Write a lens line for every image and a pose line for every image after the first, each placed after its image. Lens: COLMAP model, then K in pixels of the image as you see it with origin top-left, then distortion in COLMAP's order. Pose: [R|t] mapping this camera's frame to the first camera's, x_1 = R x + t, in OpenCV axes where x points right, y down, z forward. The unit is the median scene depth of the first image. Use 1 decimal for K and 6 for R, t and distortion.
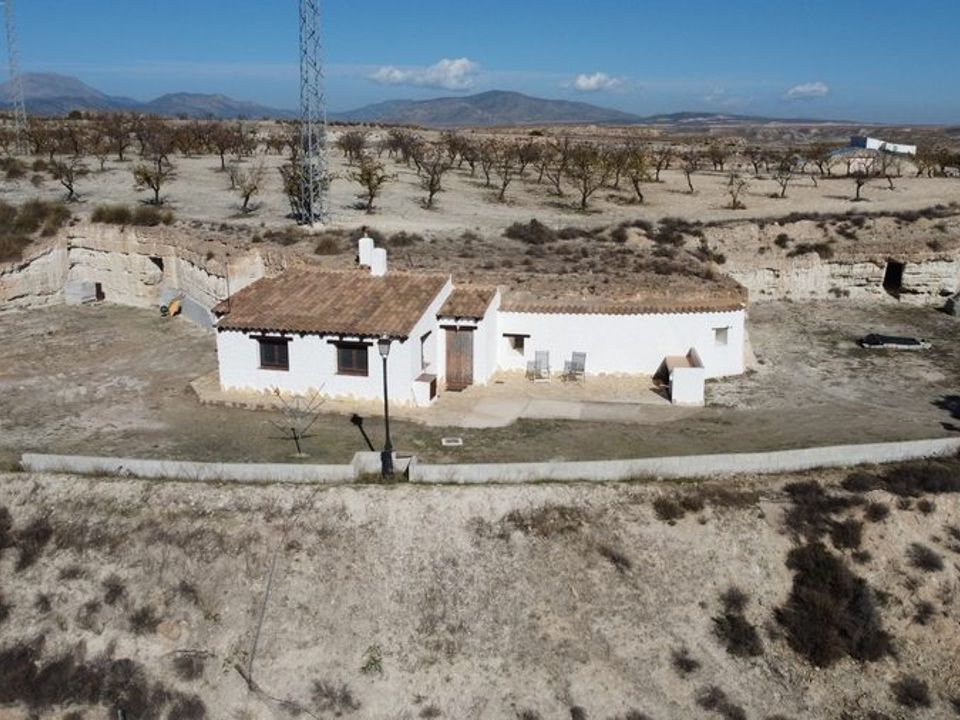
lens RADIAL K [[961.0, 0, 476.5], [0, 961.0, 361.6], [0, 0, 1]] dist [-0.009159, -0.001676]
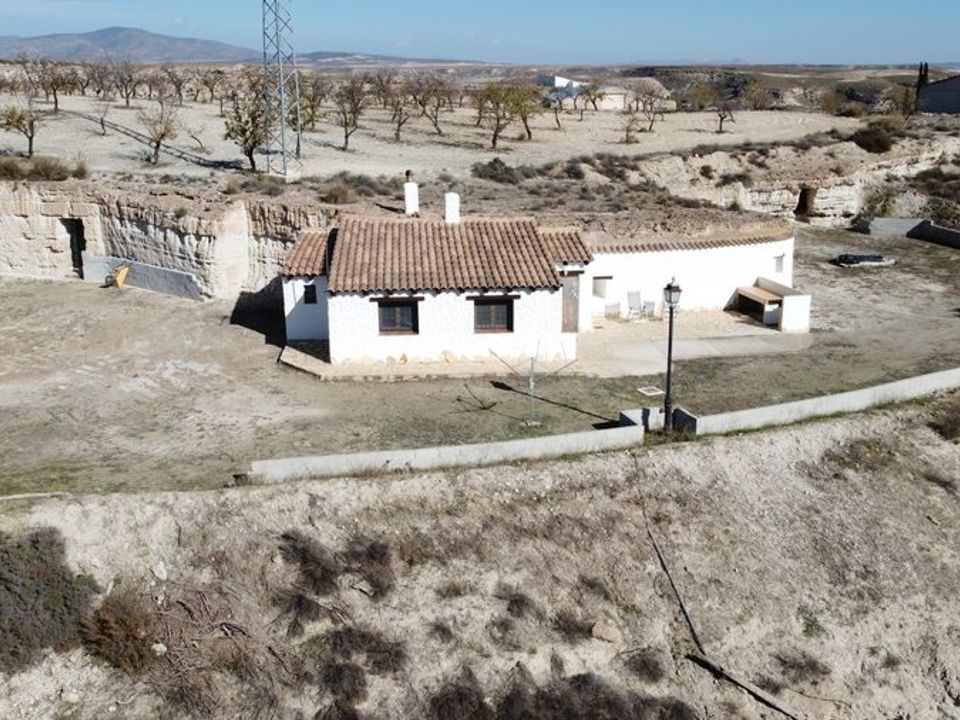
lens RADIAL K [[961.0, 0, 476.5], [0, 961.0, 361.6], [0, 0, 1]] dist [-0.009159, -0.001676]
pose [[0.939842, -0.099776, 0.326714, -0.419399], [0.080490, 0.994147, 0.072065, -0.024170], [-0.331992, -0.041432, 0.942372, 0.132707]]
